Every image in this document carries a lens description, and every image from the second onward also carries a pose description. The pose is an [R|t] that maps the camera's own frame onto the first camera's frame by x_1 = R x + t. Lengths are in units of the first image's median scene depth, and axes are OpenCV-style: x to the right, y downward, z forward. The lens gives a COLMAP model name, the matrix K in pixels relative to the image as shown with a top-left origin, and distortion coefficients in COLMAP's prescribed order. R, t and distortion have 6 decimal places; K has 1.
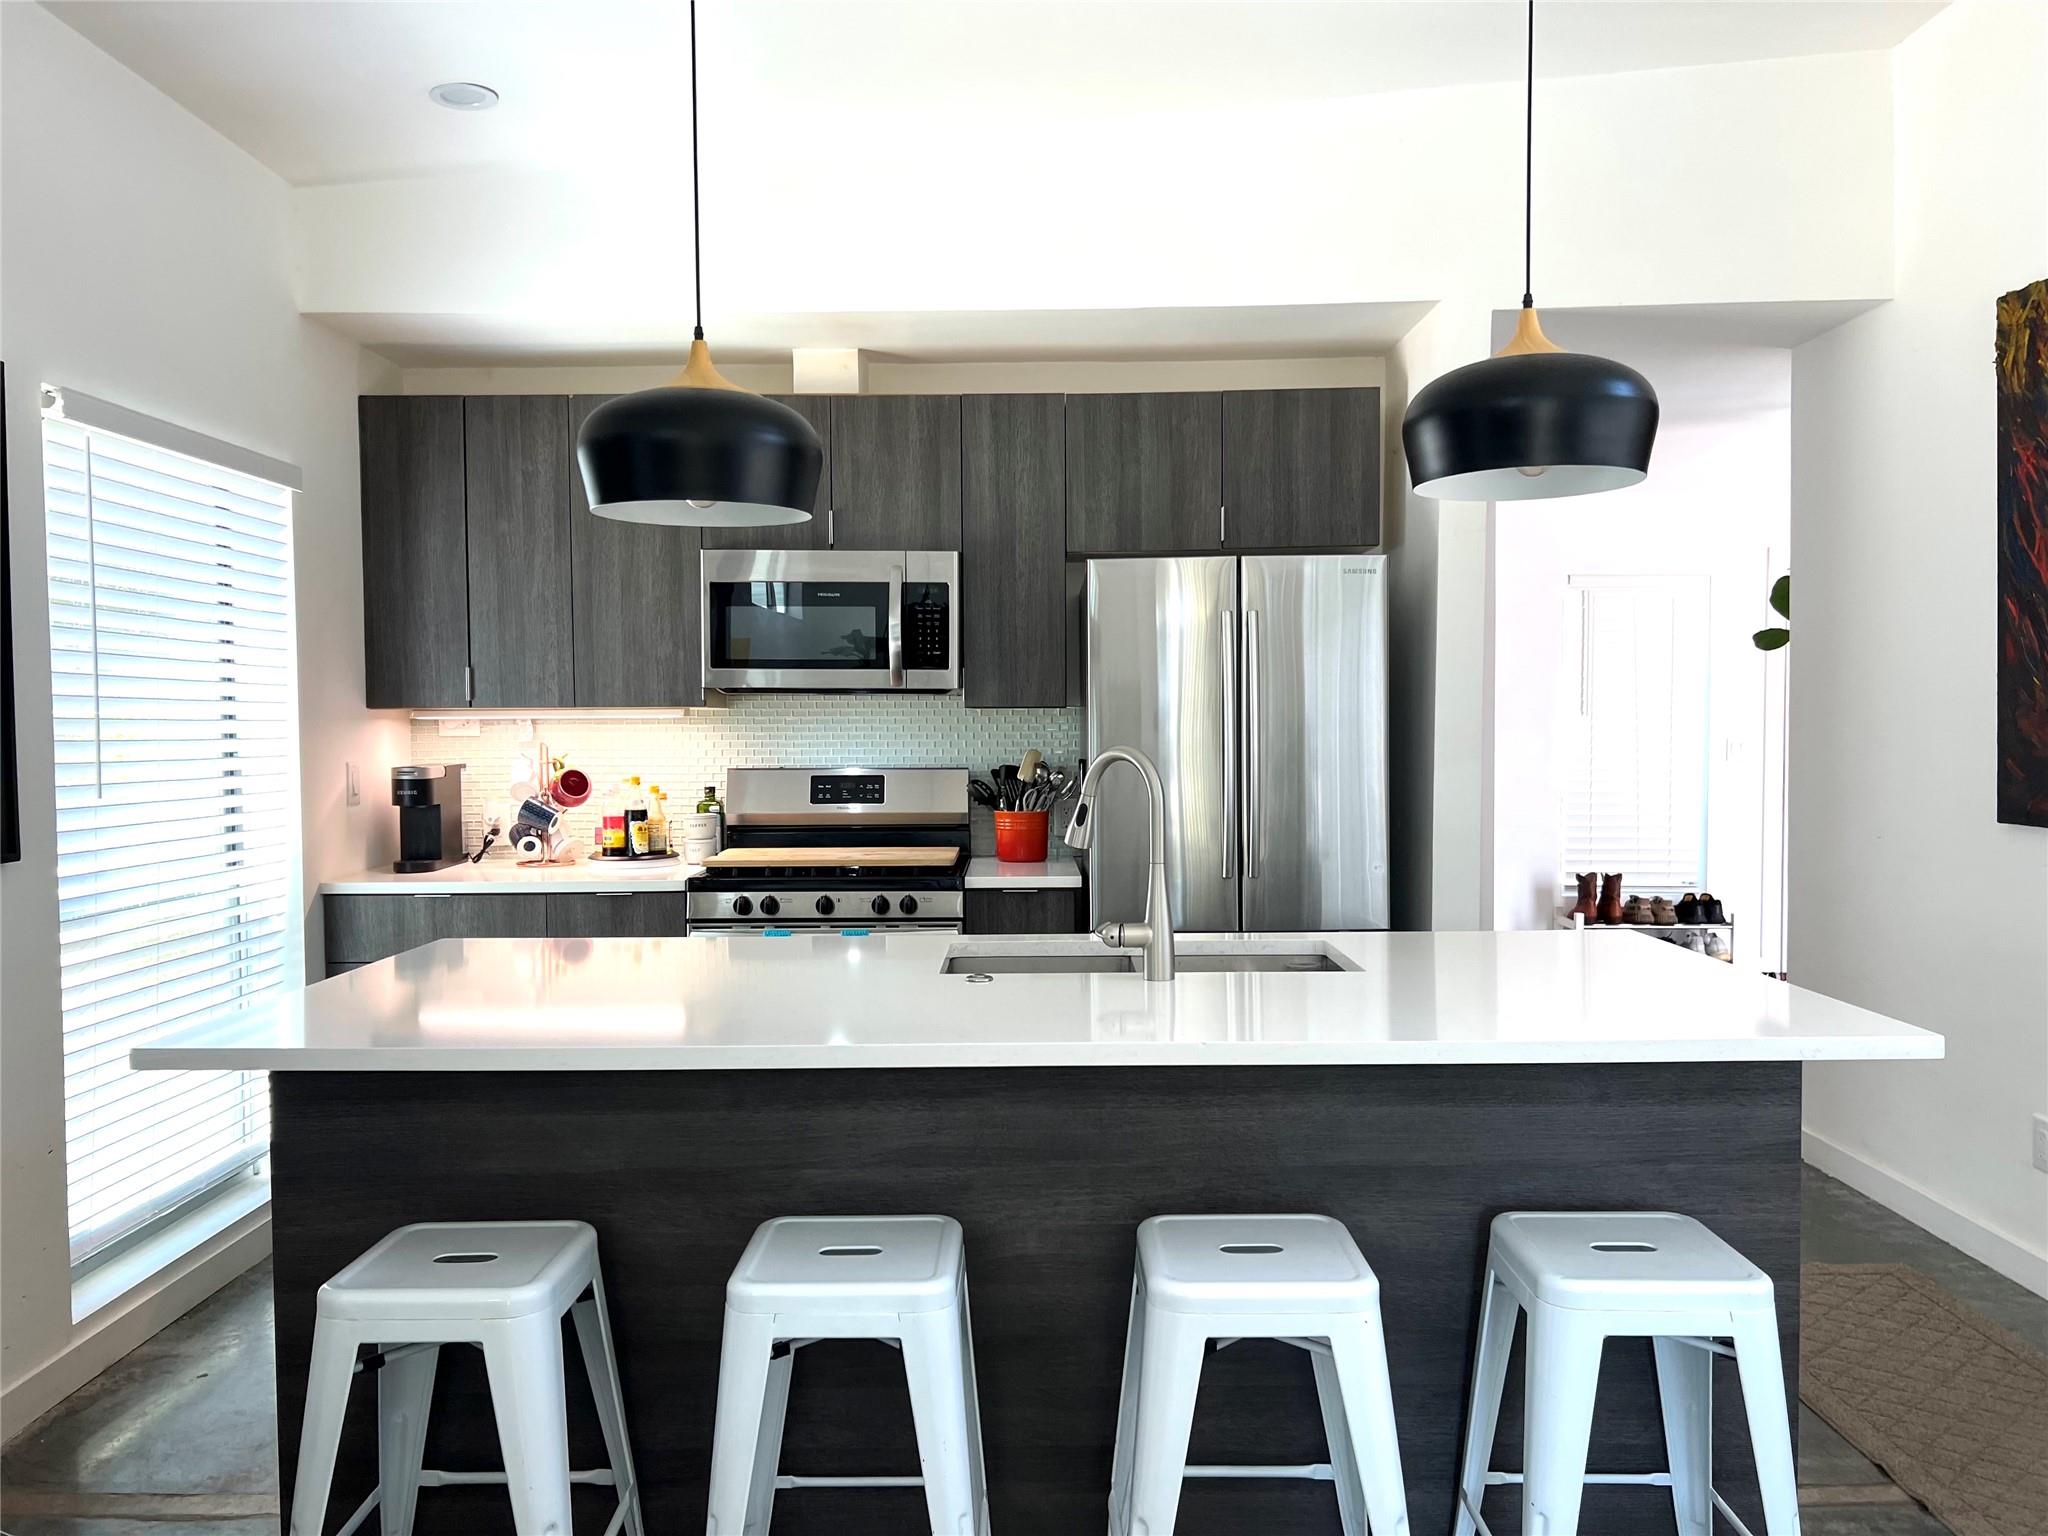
lens RADIAL K [[1546.4, 0, 1019.3], [0, 1546.4, 785.8], [0, 0, 1]] dist [0.058959, -0.064596]
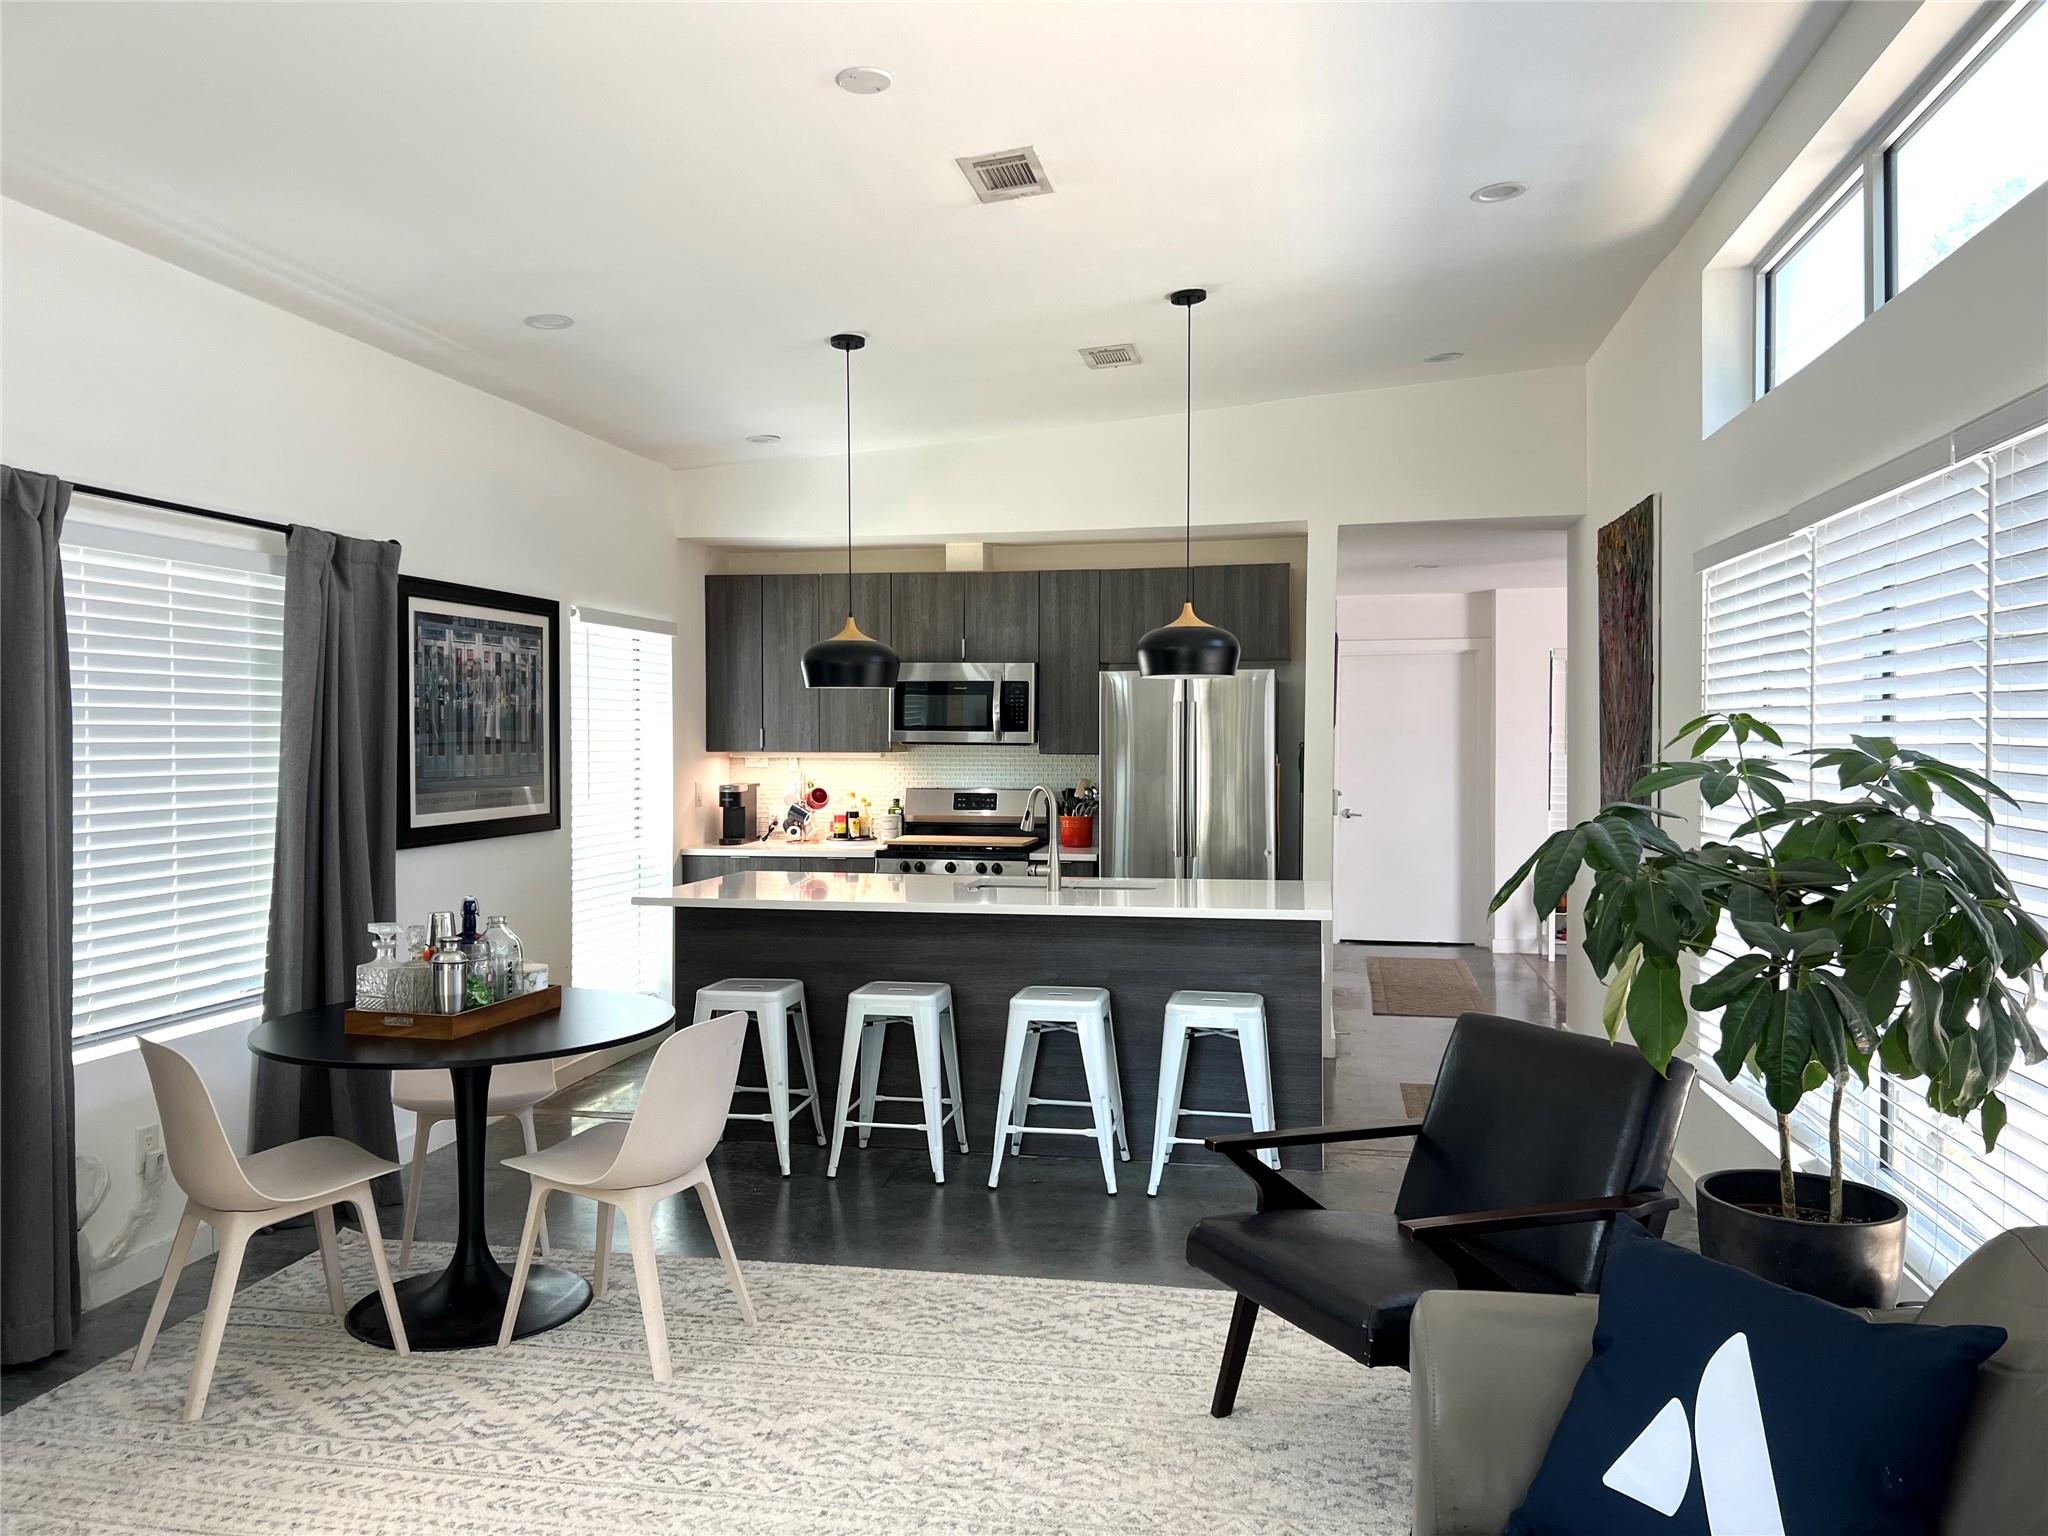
lens RADIAL K [[1546.4, 0, 1012.1], [0, 1546.4, 762.7], [0, 0, 1]] dist [0.058959, -0.064596]
pose [[0.982715, 0.010340, -0.184837, 0.248825], [-0.014510, 0.999669, -0.021222, -0.005028], [0.184557, 0.023538, 0.982540, -0.667282]]
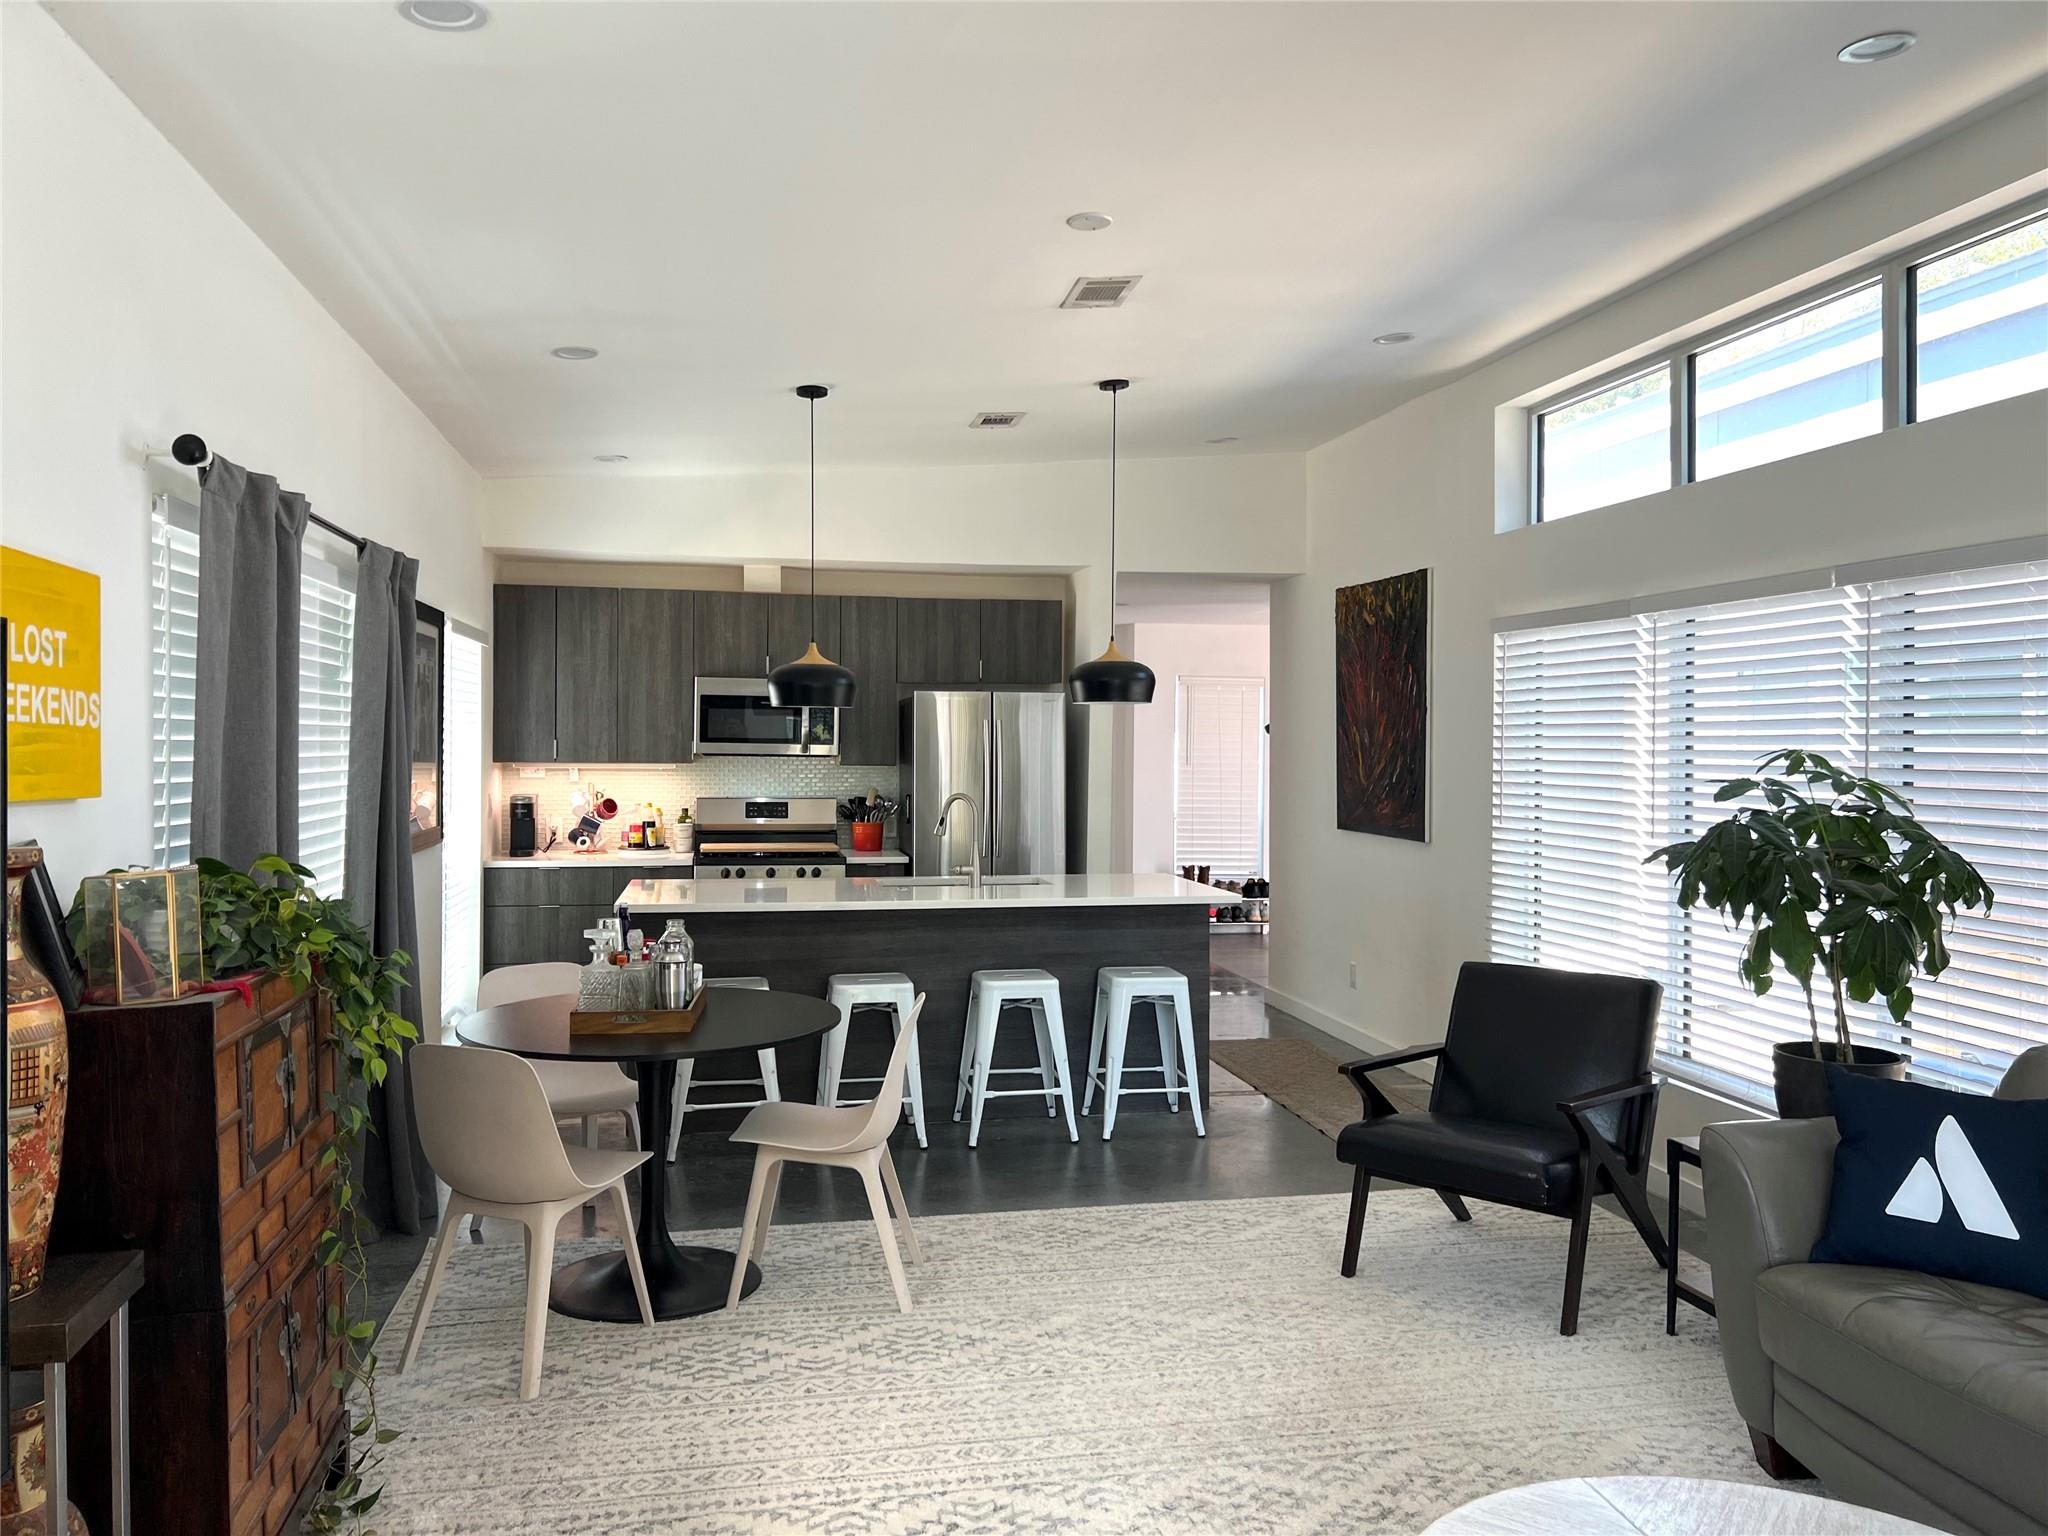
lens RADIAL K [[1546.4, 0, 1029.9], [0, 1546.4, 759.2], [0, 0, 1]] dist [0.058959, -0.064596]
pose [[0.978696, 0.012116, 0.204956, -0.191605], [-0.005894, 0.999504, -0.030942, -0.003015], [-0.205229, 0.029075, 0.978282, -0.835367]]
